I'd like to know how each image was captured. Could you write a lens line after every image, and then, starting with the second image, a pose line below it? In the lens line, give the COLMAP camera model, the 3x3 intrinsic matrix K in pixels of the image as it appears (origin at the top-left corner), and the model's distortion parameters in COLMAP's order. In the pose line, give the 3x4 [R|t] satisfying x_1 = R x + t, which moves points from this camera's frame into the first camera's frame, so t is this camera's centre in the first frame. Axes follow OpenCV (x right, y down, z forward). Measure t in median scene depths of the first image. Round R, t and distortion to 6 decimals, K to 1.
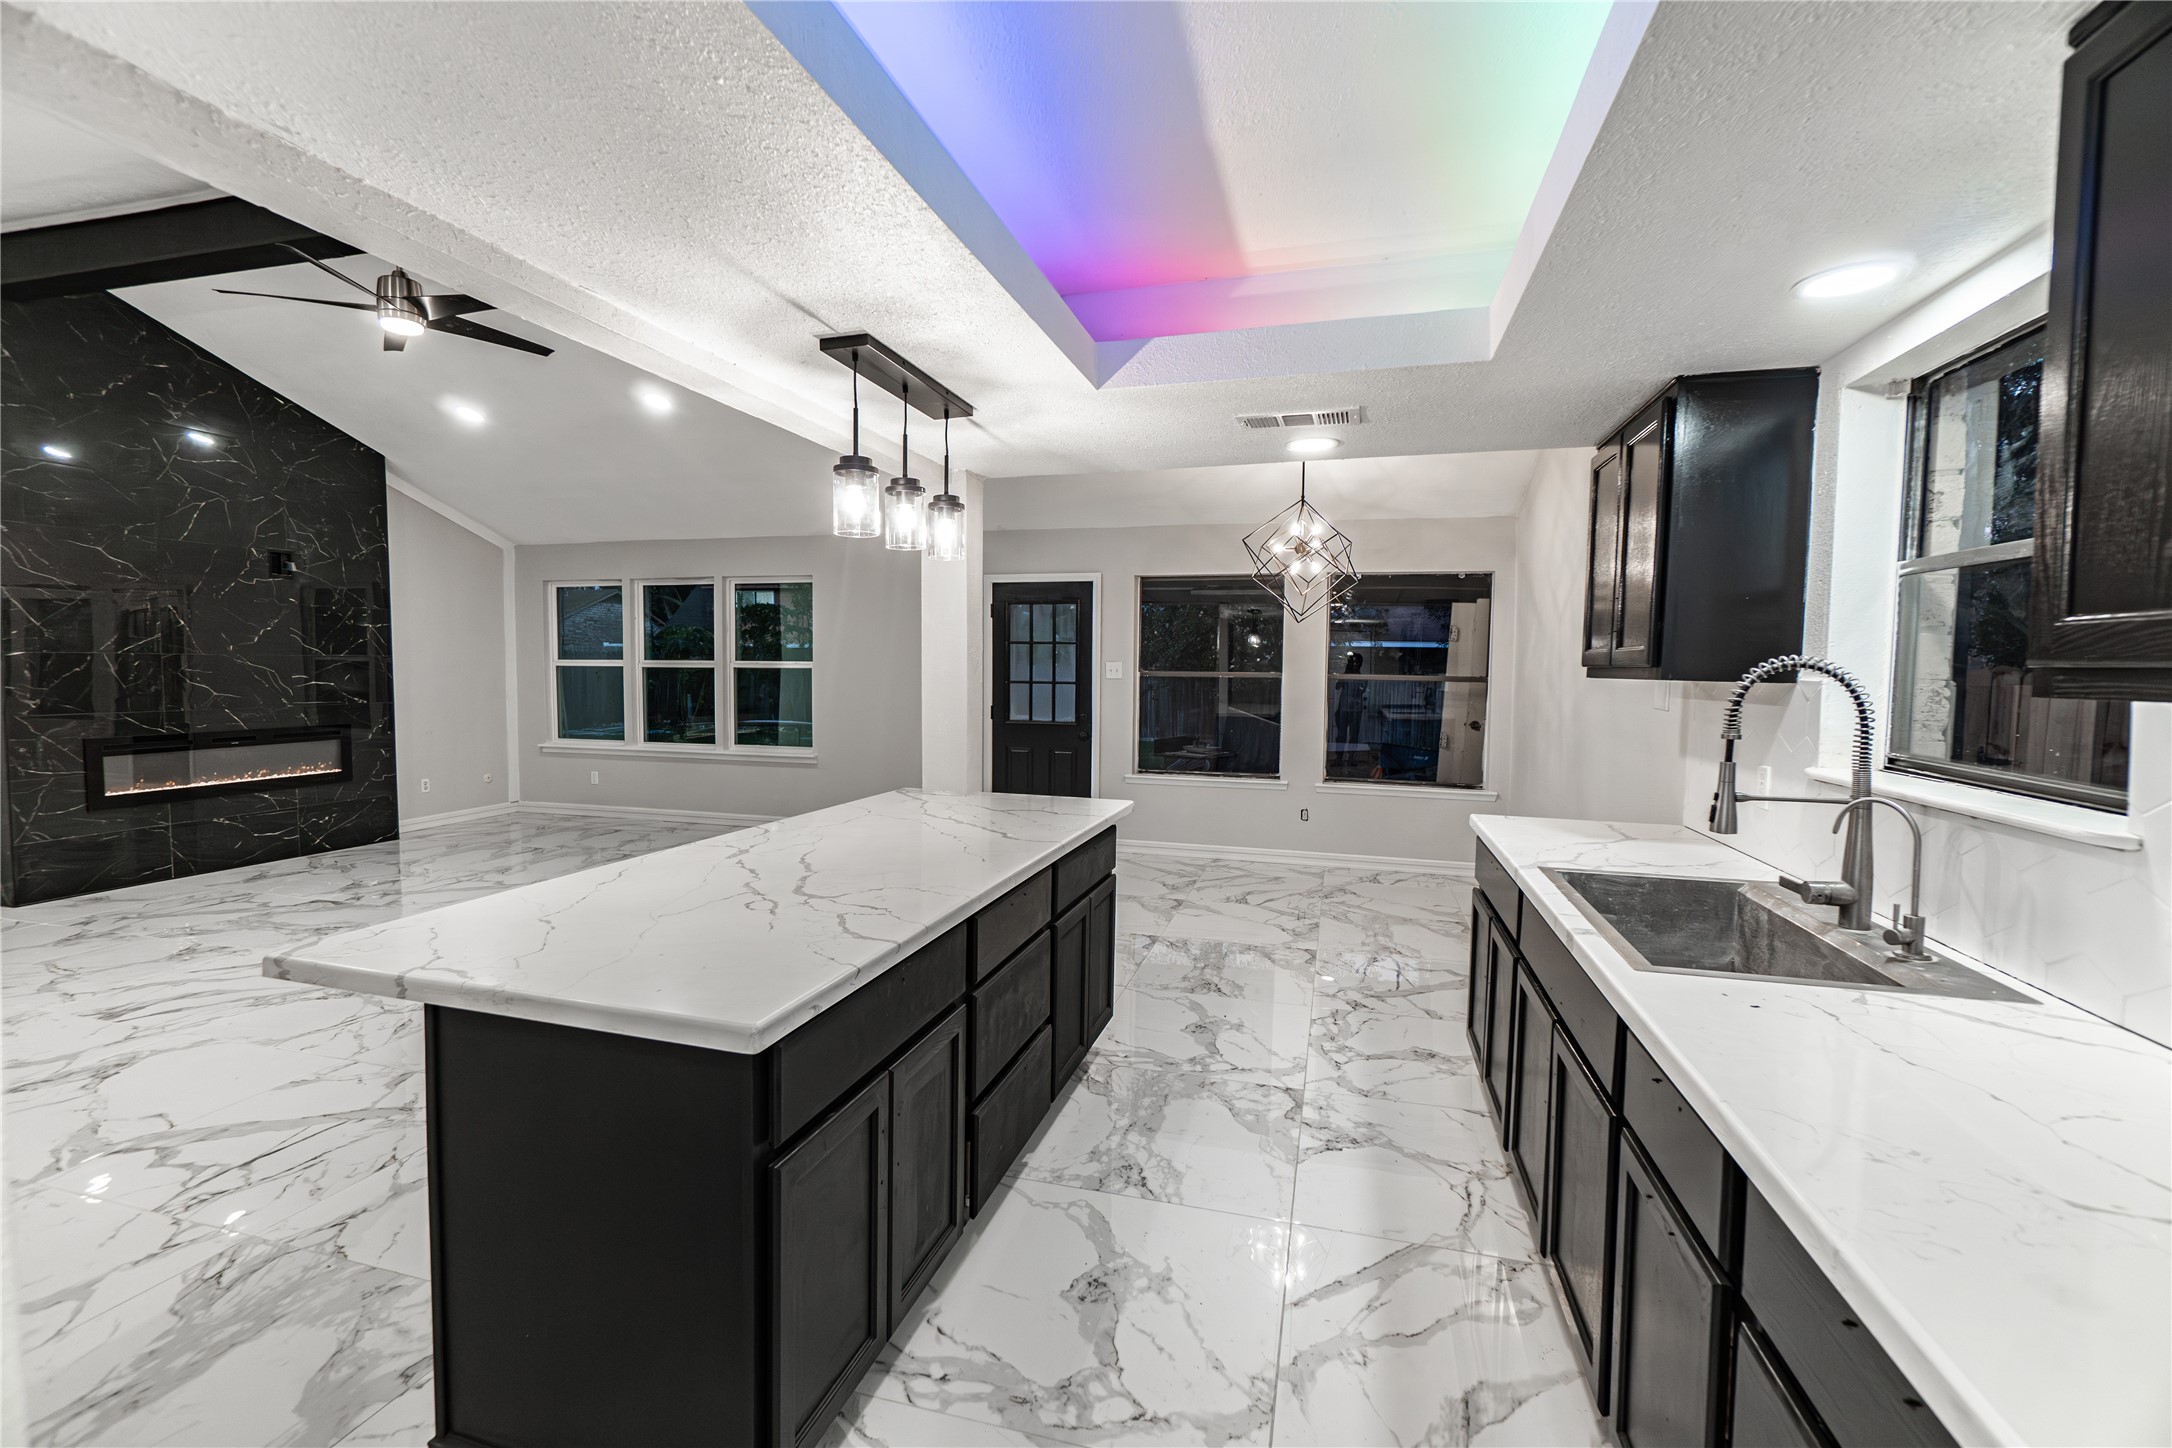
lens RADIAL K [[935.3, 0, 1084.3], [0, 935.3, 721.1], [0, 0, 1]] dist [0.000239, 0.000729]
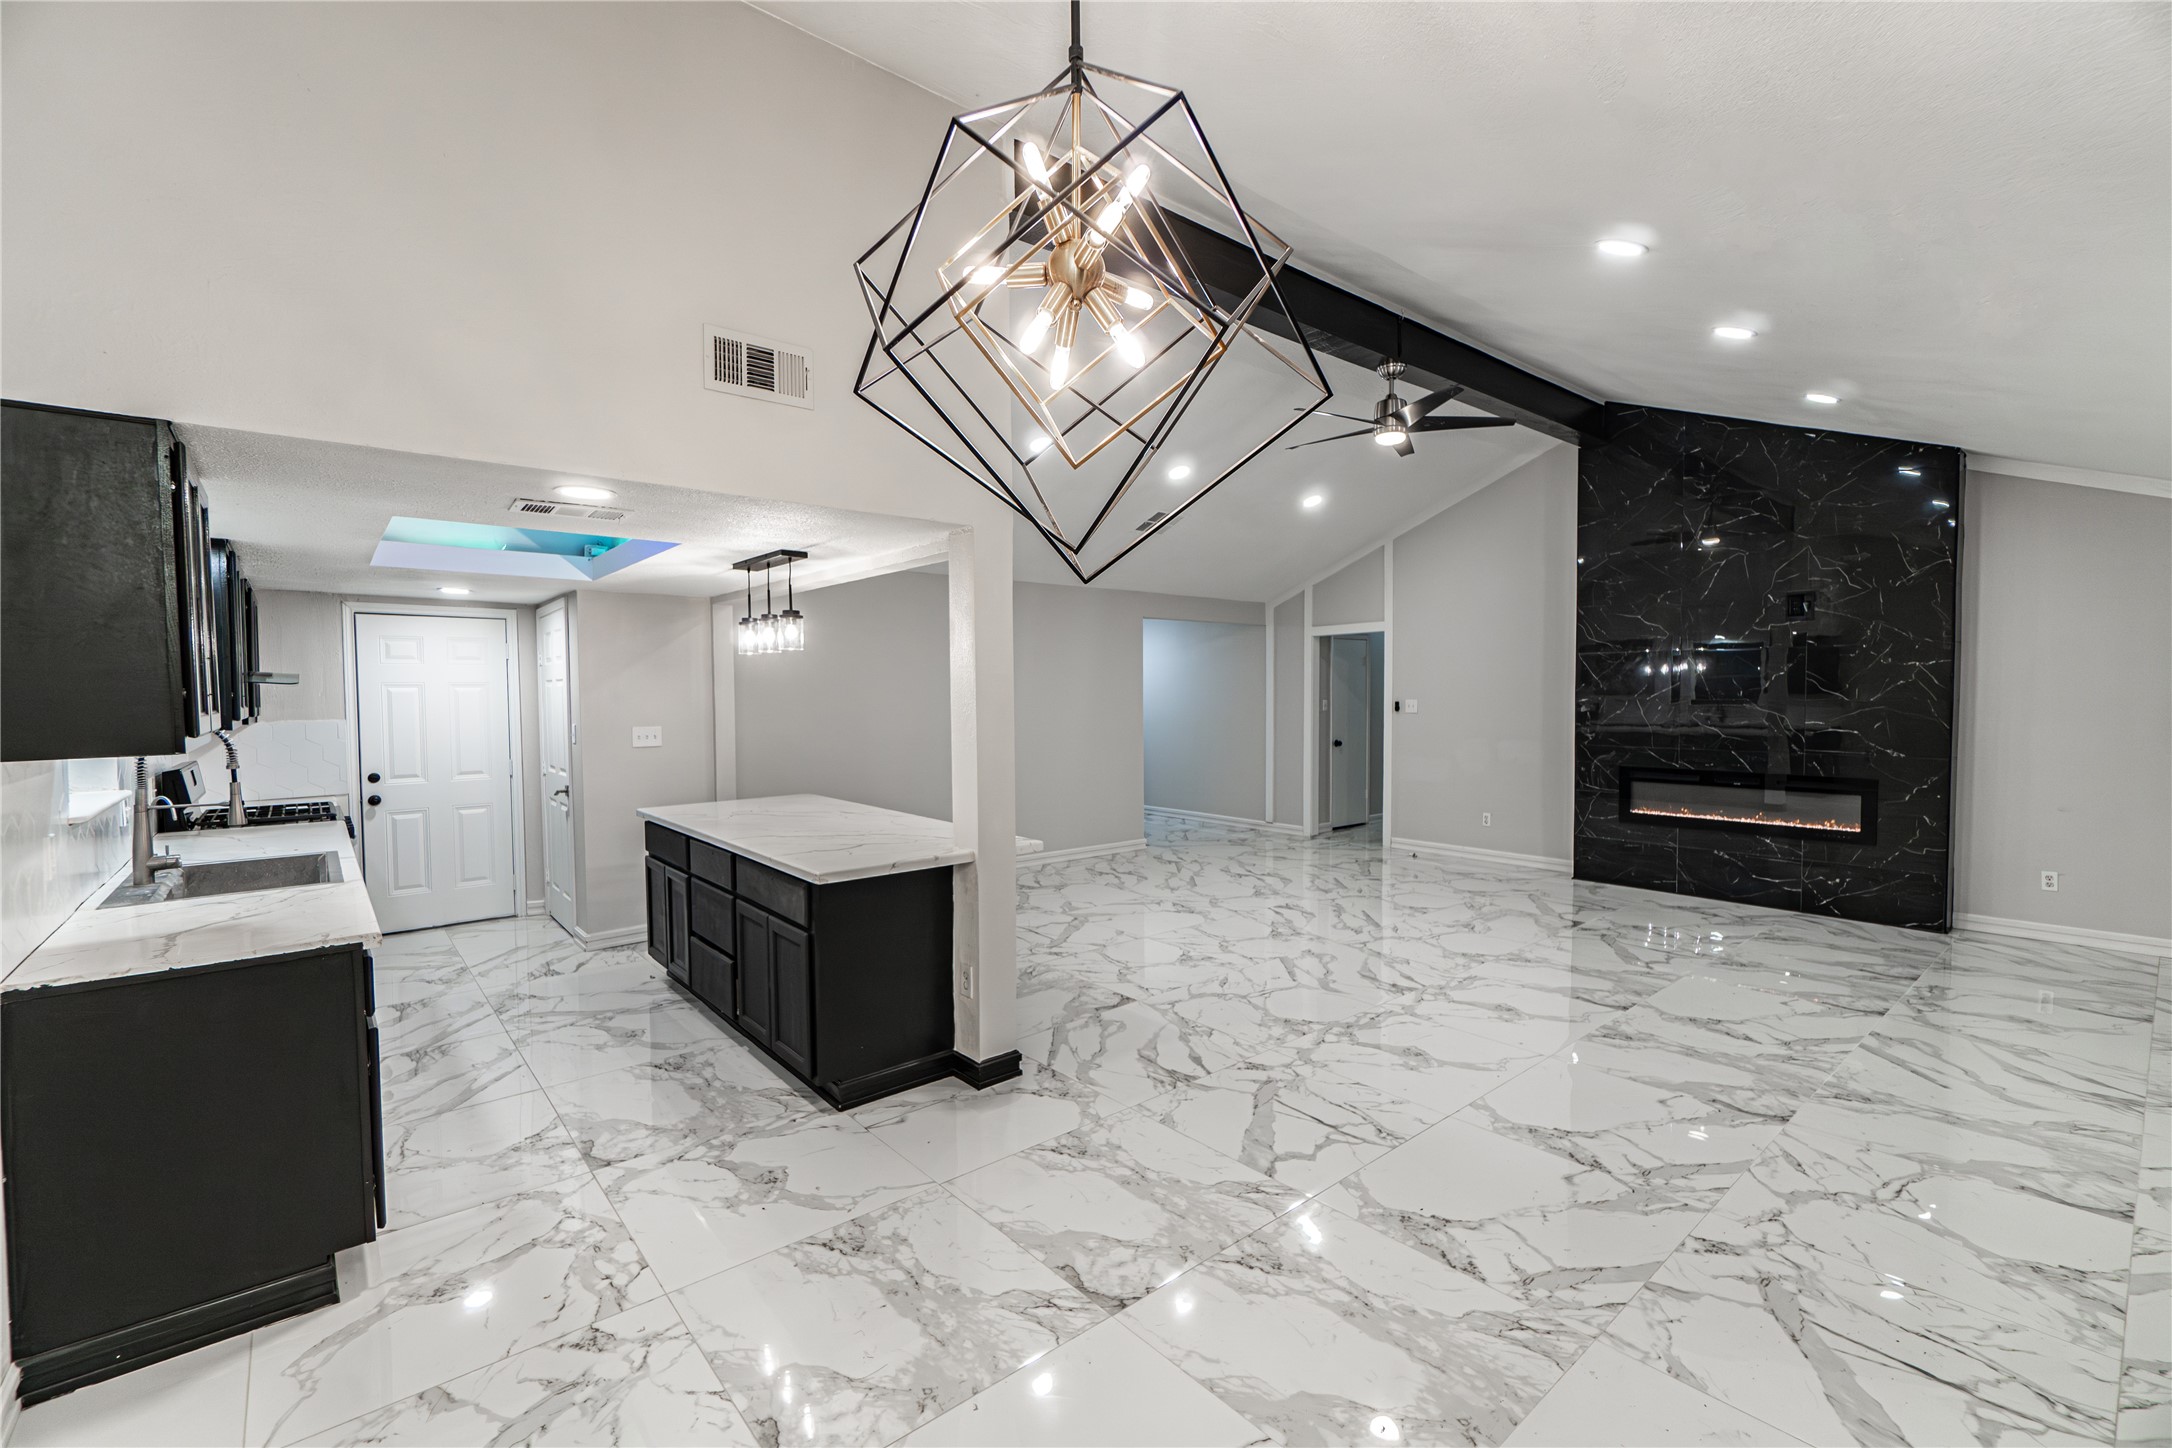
lens RADIAL K [[934.8, 0, 1086.0], [0, 934.8, 724.0], [0, 0, 1]] dist [0.000799, 0.000339]
pose [[-0.566451, 0.024356, -0.823735, 0.348691], [-0.049531, 0.996750, 0.063533, -0.069532], [0.822605, 0.076789, -0.563404, 0.924809]]
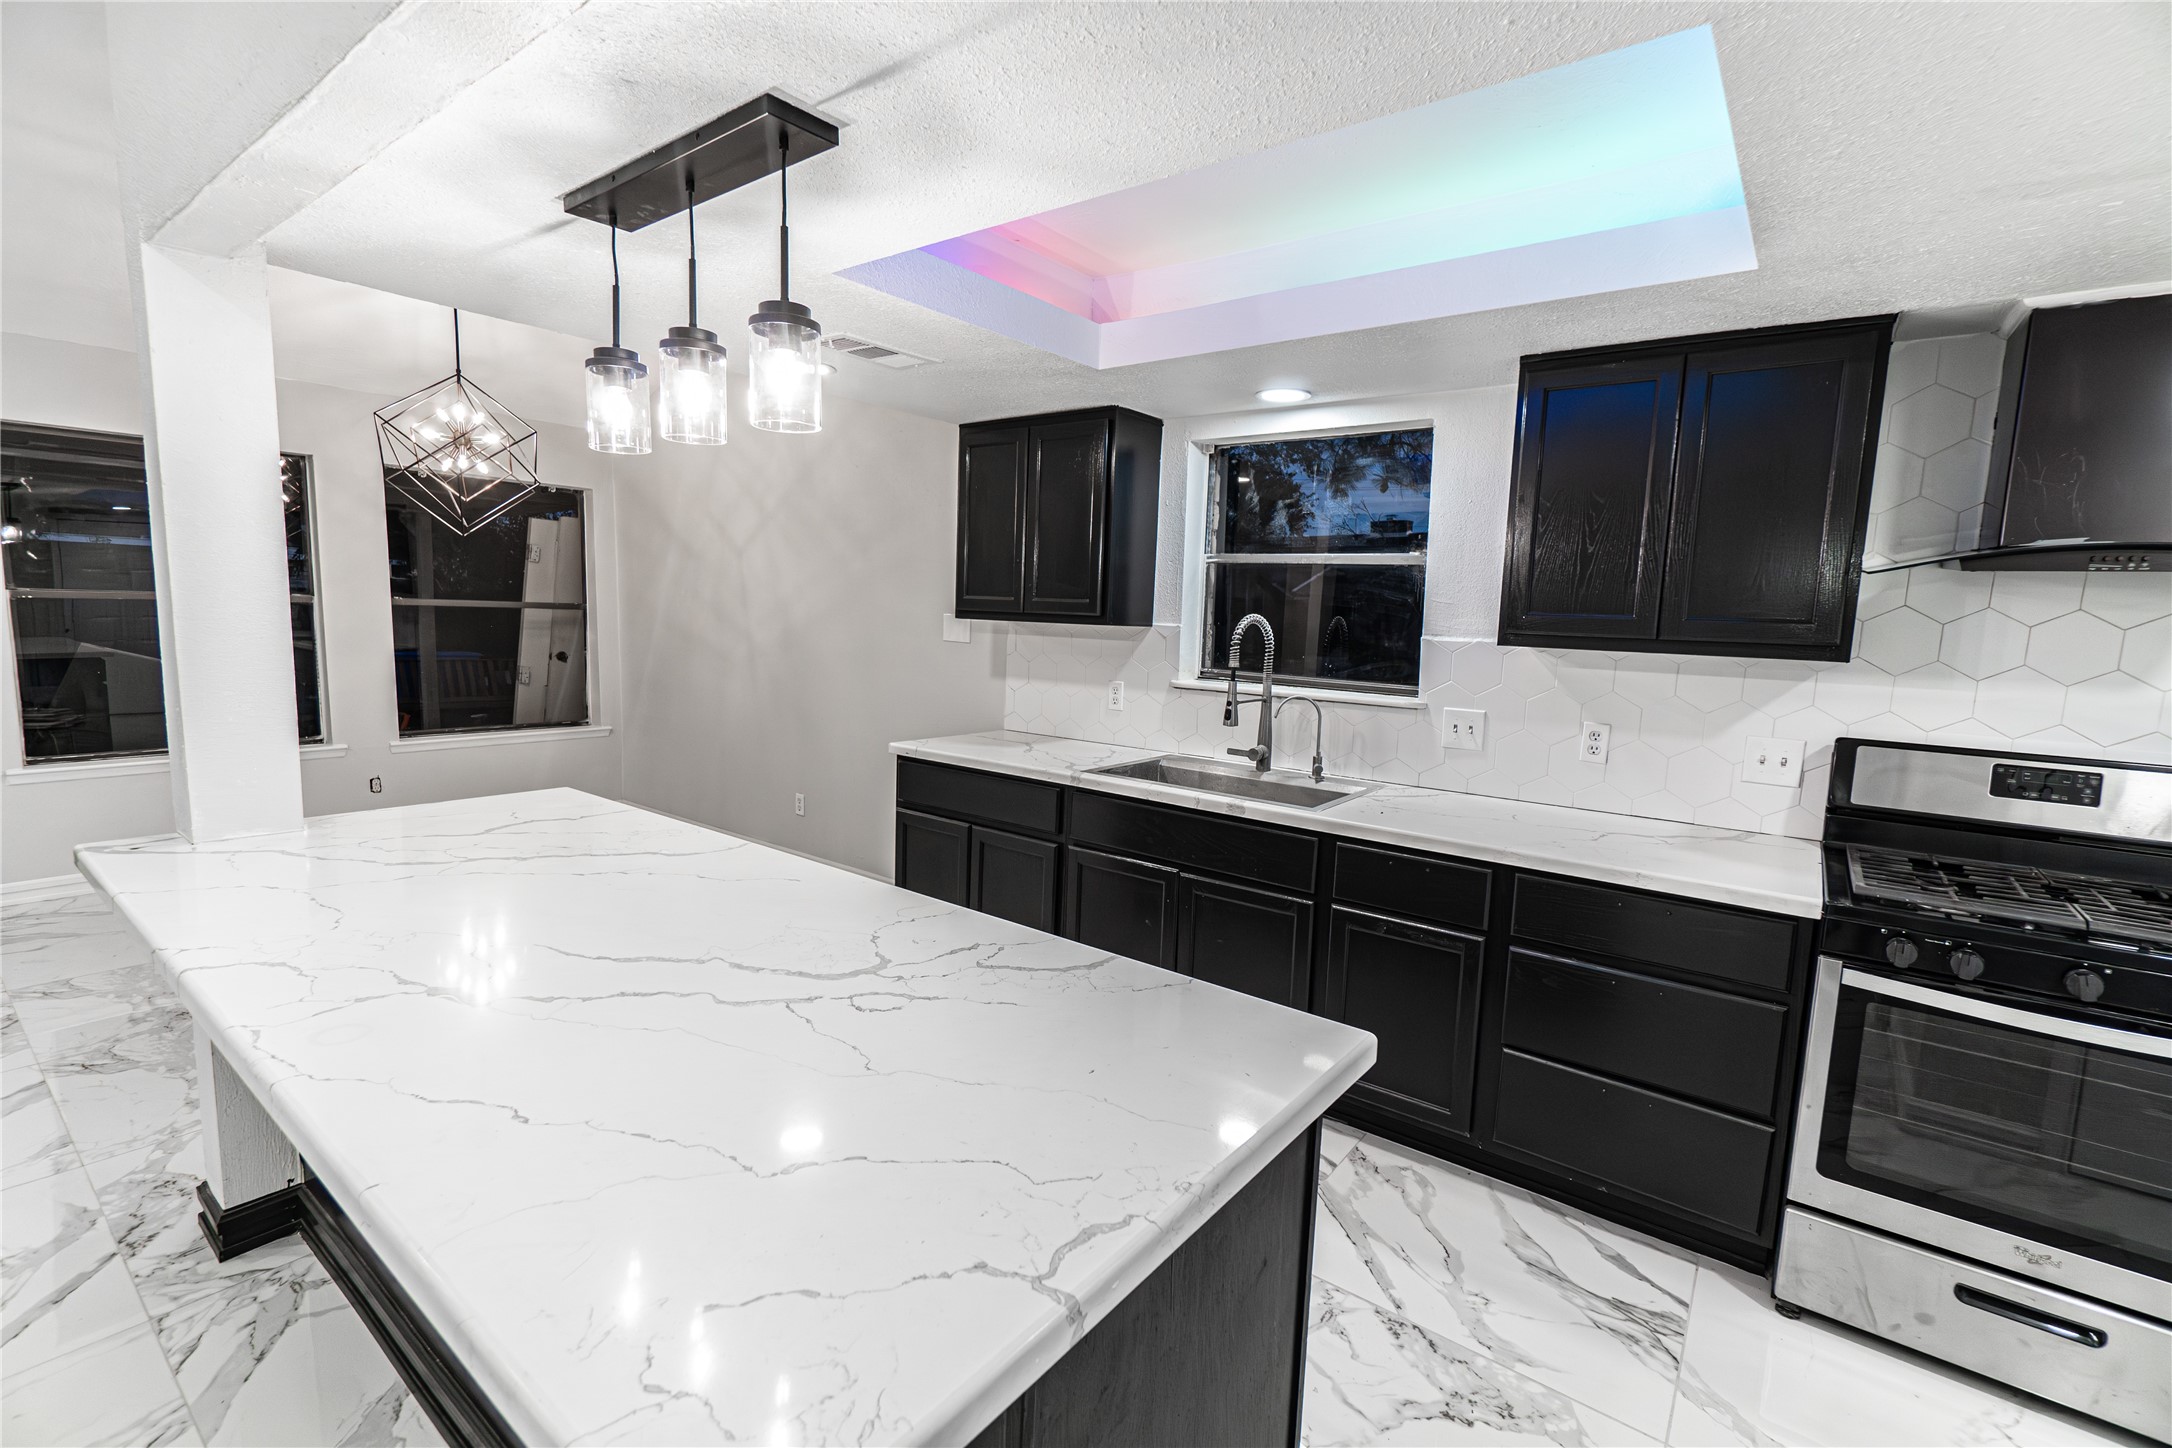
lens RADIAL K [[950.2, 0, 1089.3], [0, 950.2, 717.5], [0, 0, 1]] dist [-0.001834, -0.000120]
pose [[0.366926, -0.106513, 0.924132, -0.263805], [0.025718, 0.994205, 0.104378, -0.020486], [-0.929895, -0.014532, 0.367539, 0.183762]]
